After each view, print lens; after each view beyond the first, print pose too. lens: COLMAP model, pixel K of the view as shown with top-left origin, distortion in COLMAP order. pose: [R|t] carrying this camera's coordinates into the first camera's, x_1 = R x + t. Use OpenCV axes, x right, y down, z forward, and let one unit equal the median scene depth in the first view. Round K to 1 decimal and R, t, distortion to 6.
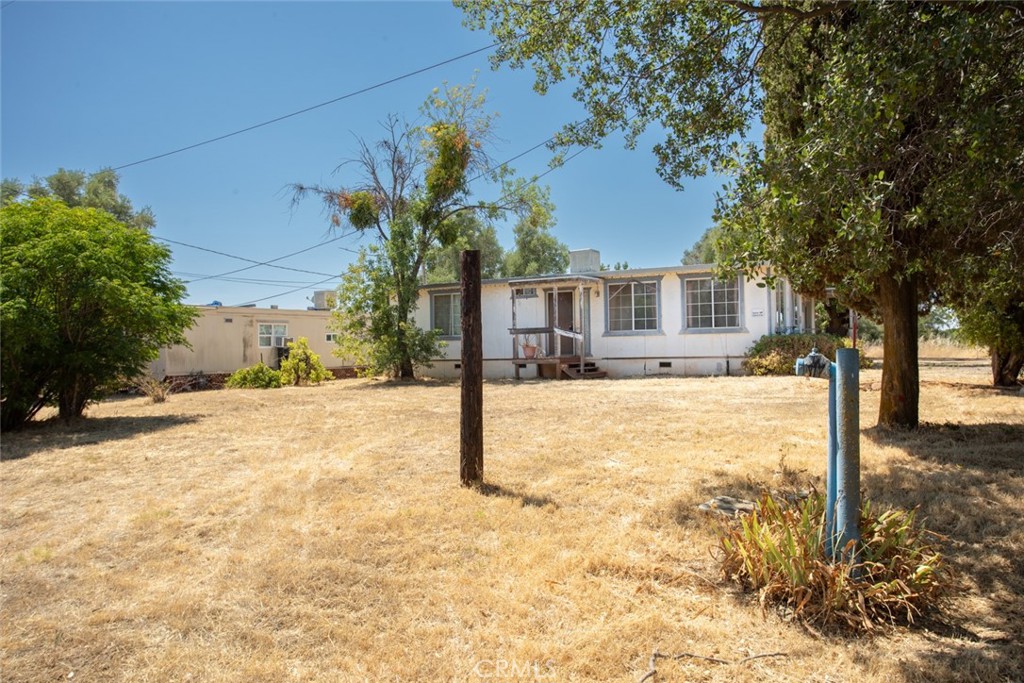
lens RADIAL K [[799.2, 0, 507.1], [0, 799.2, 340.1], [0, 0, 1]] dist [0.029112, -0.000214]
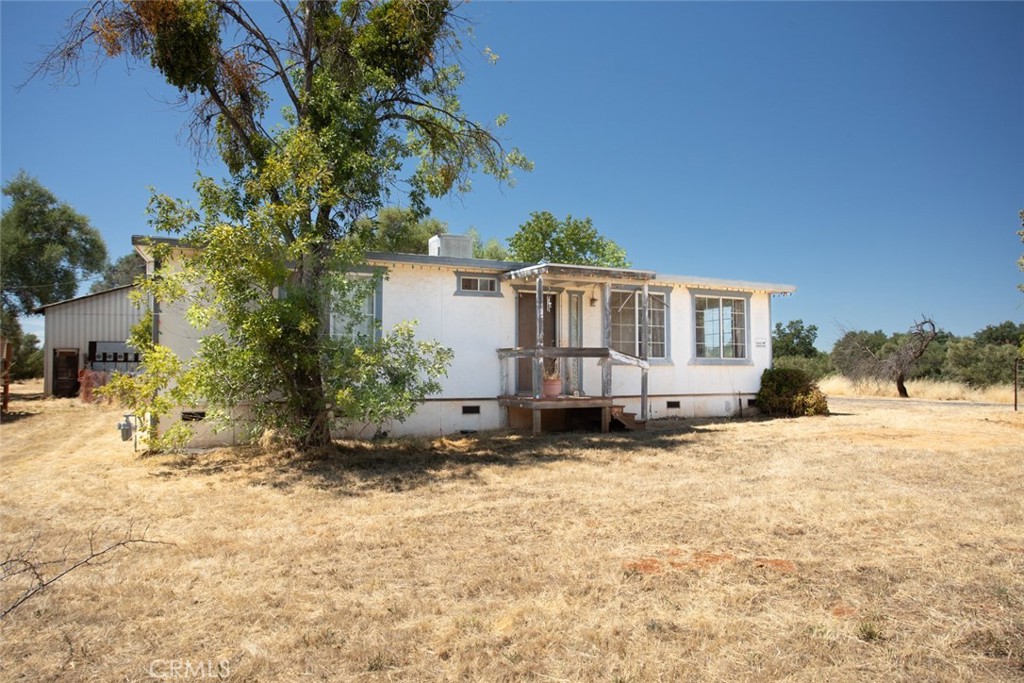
lens RADIAL K [[655.9, 0, 520.9], [0, 655.9, 341.2], [0, 0, 1]] dist [0.000120, 0.005970]
pose [[0.566645, 0.056047, 0.822053, -0.385547], [-0.021263, 0.998346, -0.053410, 0.006655], [-0.823688, 0.012785, 0.566900, 0.745989]]
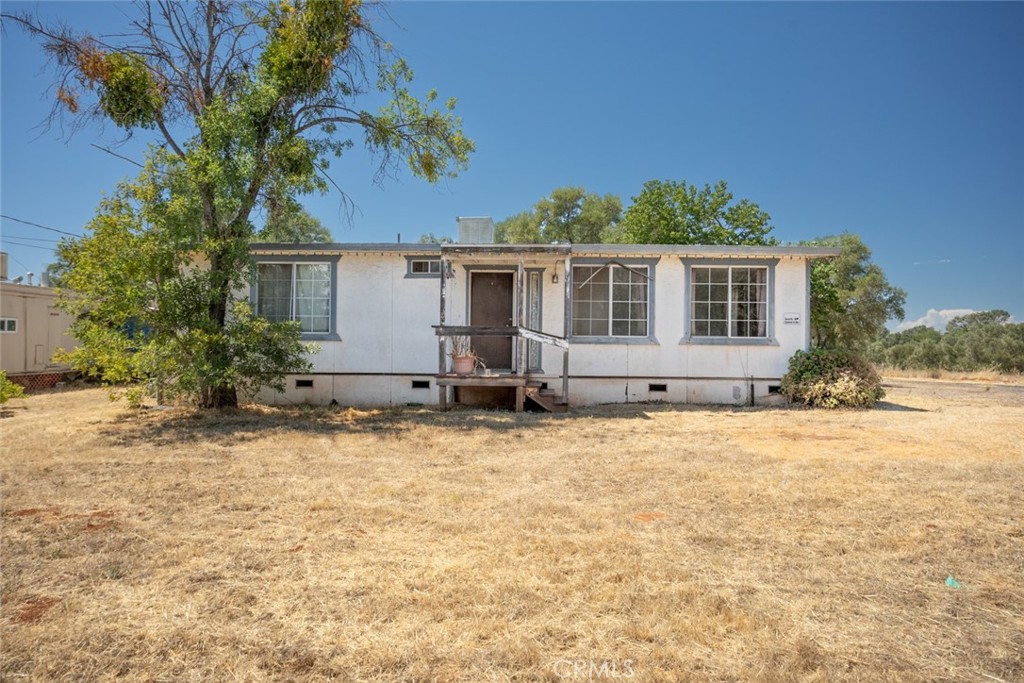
lens RADIAL K [[655.9, 0, 512.4], [0, 655.9, 341.5], [0, 0, 1]] dist [0.000120, 0.005970]
pose [[0.881261, 0.032231, 0.471530, -0.174107], [-0.033564, 0.999421, -0.005586, -0.001821], [-0.471437, -0.010904, 0.881832, 0.547594]]
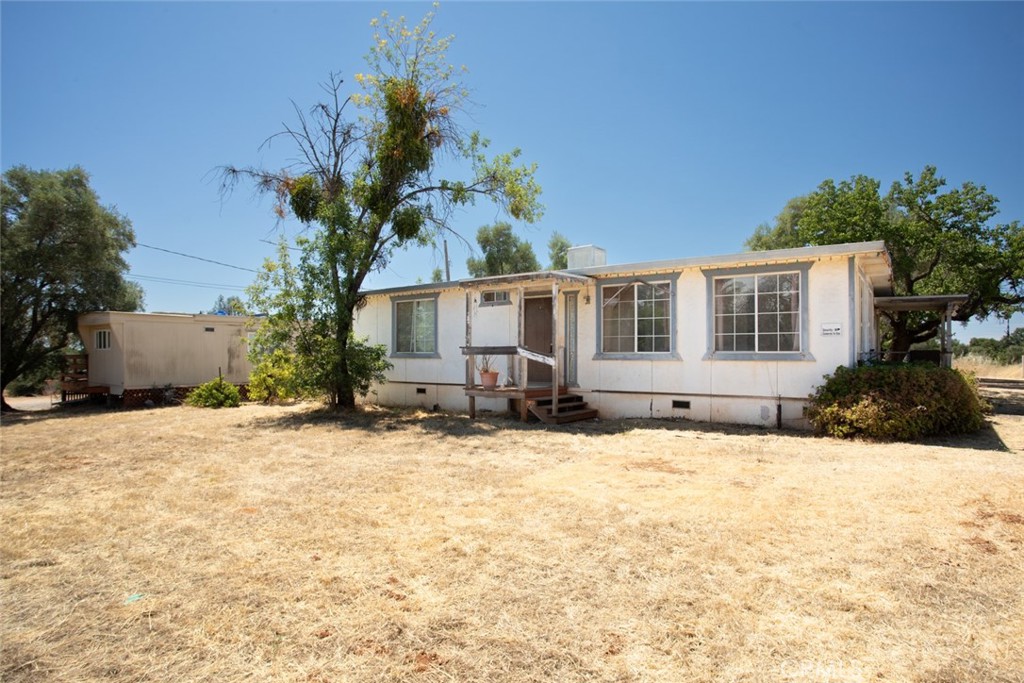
lens RADIAL K [[585.7, 0, 509.4], [0, 585.7, 344.2], [0, 0, 1]] dist [-0.029407, 0.000042]
pose [[0.991922, 0.016278, -0.125799, 0.112281], [-0.016334, 0.999866, 0.000586, -0.017685], [0.125792, 0.001473, 0.992056, 0.480752]]
